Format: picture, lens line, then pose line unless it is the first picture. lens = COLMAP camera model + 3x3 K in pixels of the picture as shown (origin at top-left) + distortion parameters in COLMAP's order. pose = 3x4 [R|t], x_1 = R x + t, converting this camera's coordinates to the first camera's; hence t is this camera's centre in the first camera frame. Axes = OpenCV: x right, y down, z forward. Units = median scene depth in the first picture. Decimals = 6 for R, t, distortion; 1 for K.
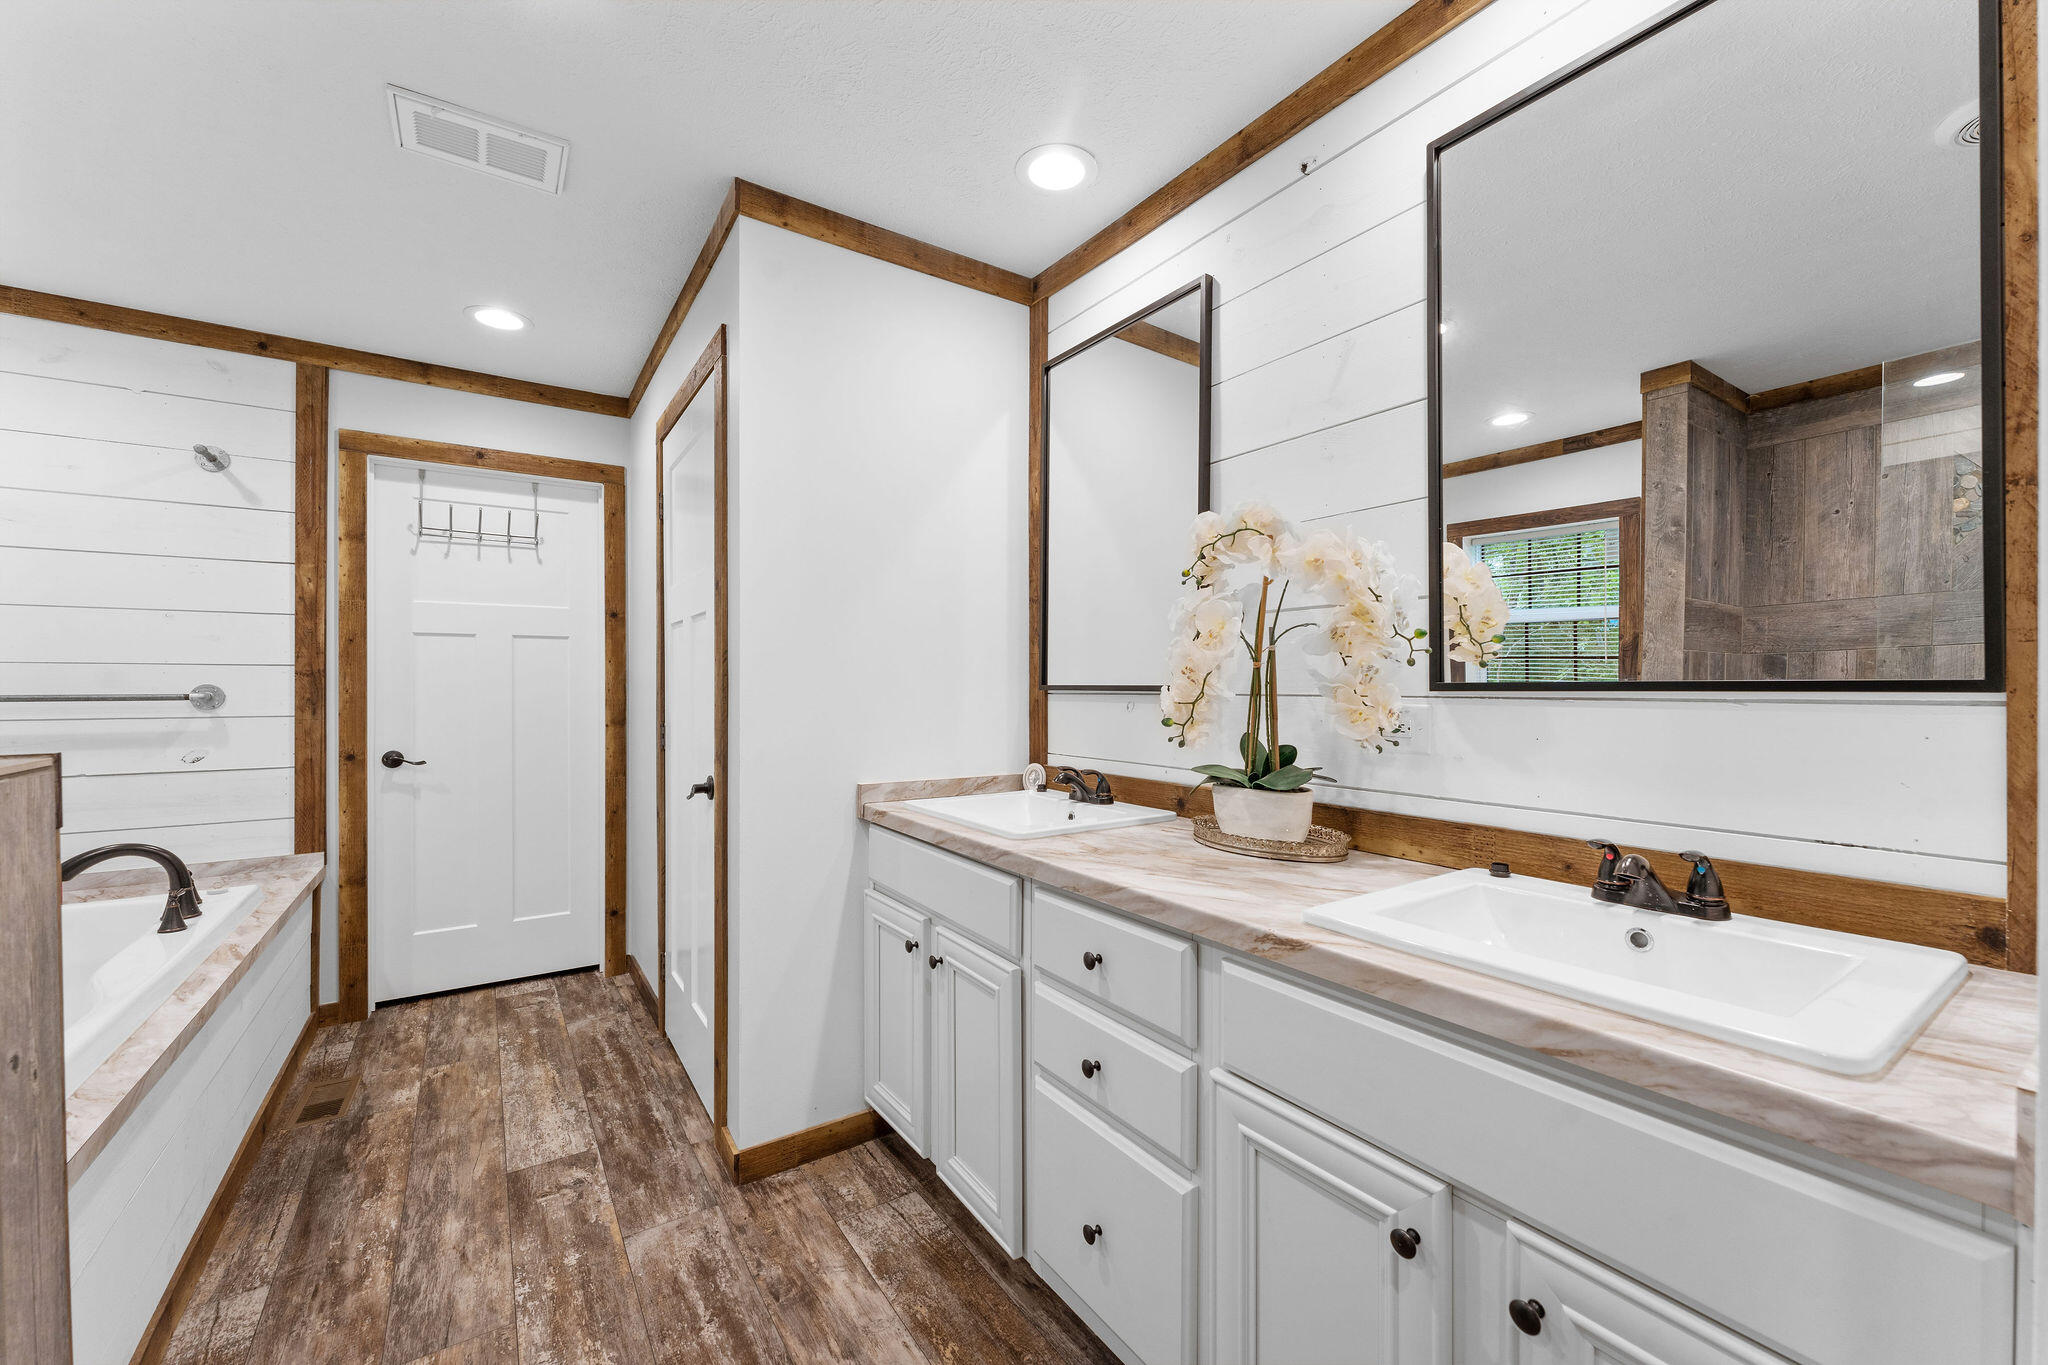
lens RADIAL K [[813.9, 0, 1009.6], [0, 813.9, 696.7], [0, 0, 1]] dist [-0.004610, 0.001279]
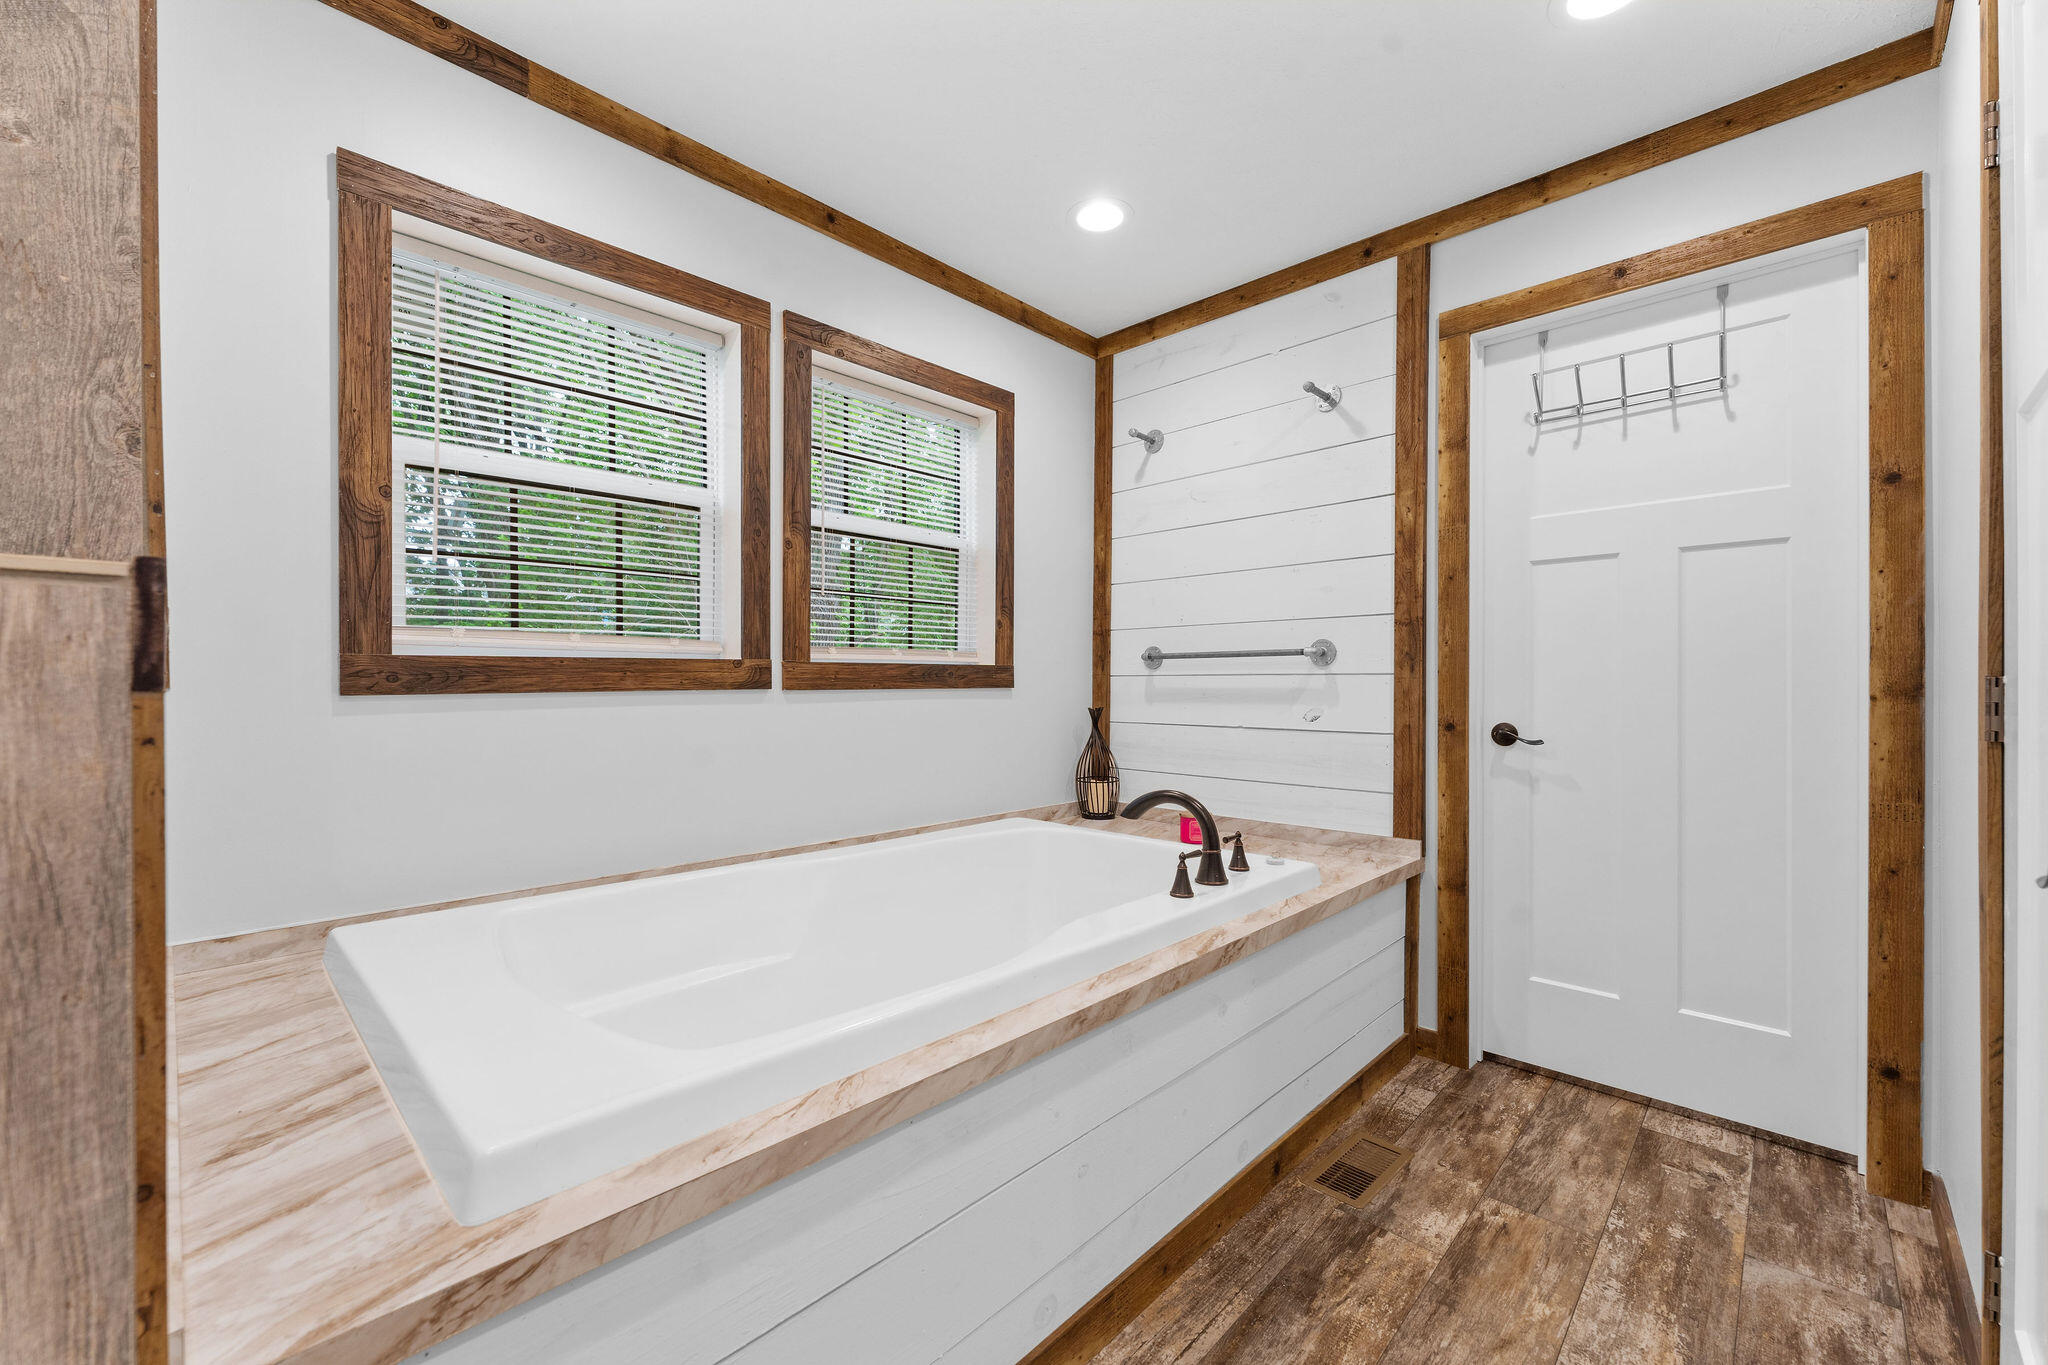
lens RADIAL K [[813.9, 0, 1023.4], [0, 813.9, 679.0], [0, 0, 1]] dist [-0.004610, 0.001279]
pose [[0.228564, -0.004427, -0.973519, -0.142377], [-0.017576, 0.999808, -0.008673, 0.043183], [0.973370, 0.019093, 0.228442, 0.425277]]
